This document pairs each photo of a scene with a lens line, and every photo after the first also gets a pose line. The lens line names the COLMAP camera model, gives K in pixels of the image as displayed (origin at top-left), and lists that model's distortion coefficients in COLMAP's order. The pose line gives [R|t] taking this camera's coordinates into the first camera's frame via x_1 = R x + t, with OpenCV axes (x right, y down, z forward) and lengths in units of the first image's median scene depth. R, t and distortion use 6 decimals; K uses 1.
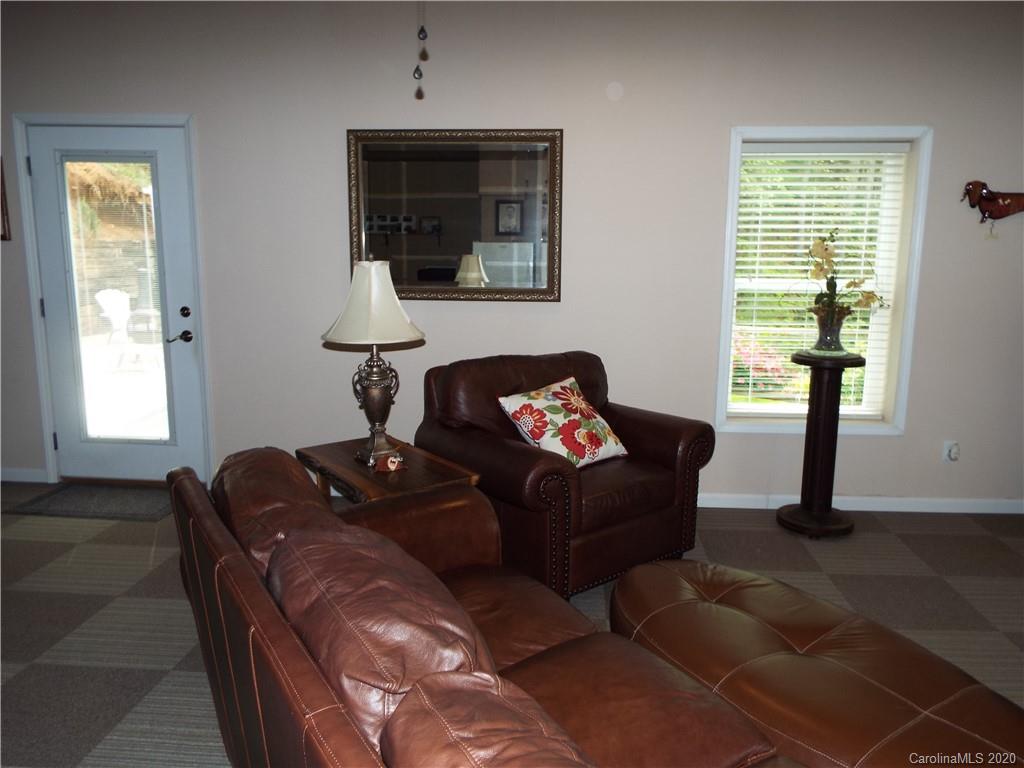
lens RADIAL K [[749.0, 0, 515.9], [0, 749.0, 379.0], [0, 0, 1]] dist [0.003008, 0.001201]
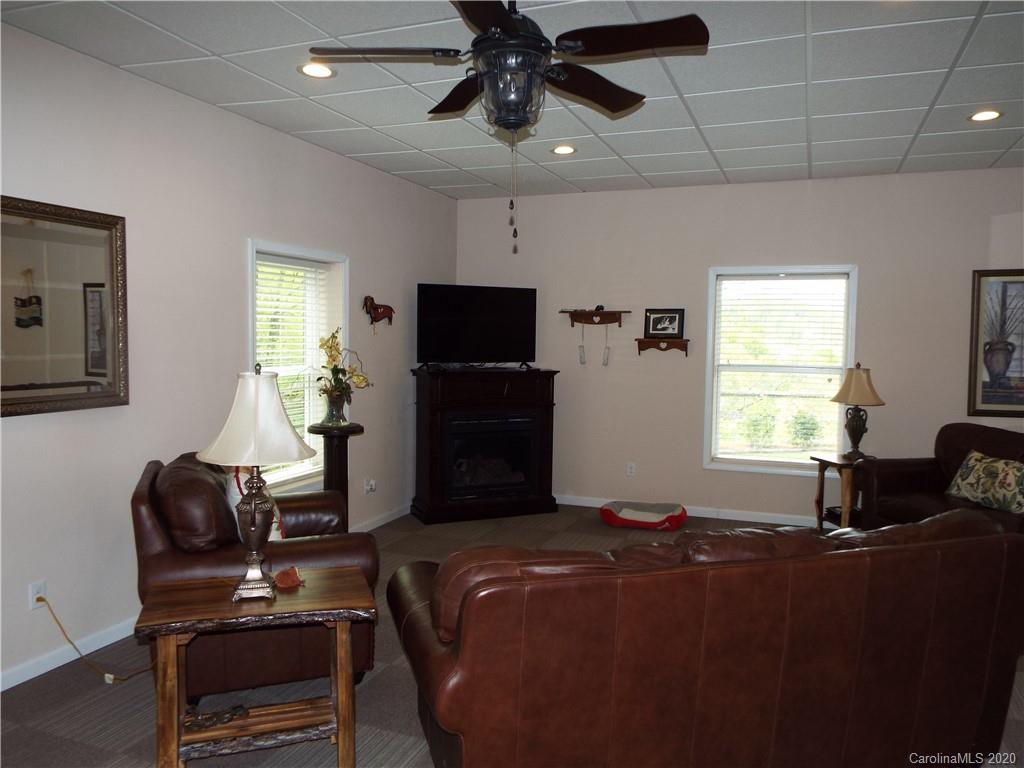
lens RADIAL K [[749.0, 0, 515.9], [0, 749.0, 379.0], [0, 0, 1]] dist [0.003008, 0.001201]
pose [[0.297305, -0.060534, 0.952862, -0.553049], [0.148072, 0.988837, 0.016619, -0.068100], [-0.943231, 0.136151, 0.302950, 0.244549]]
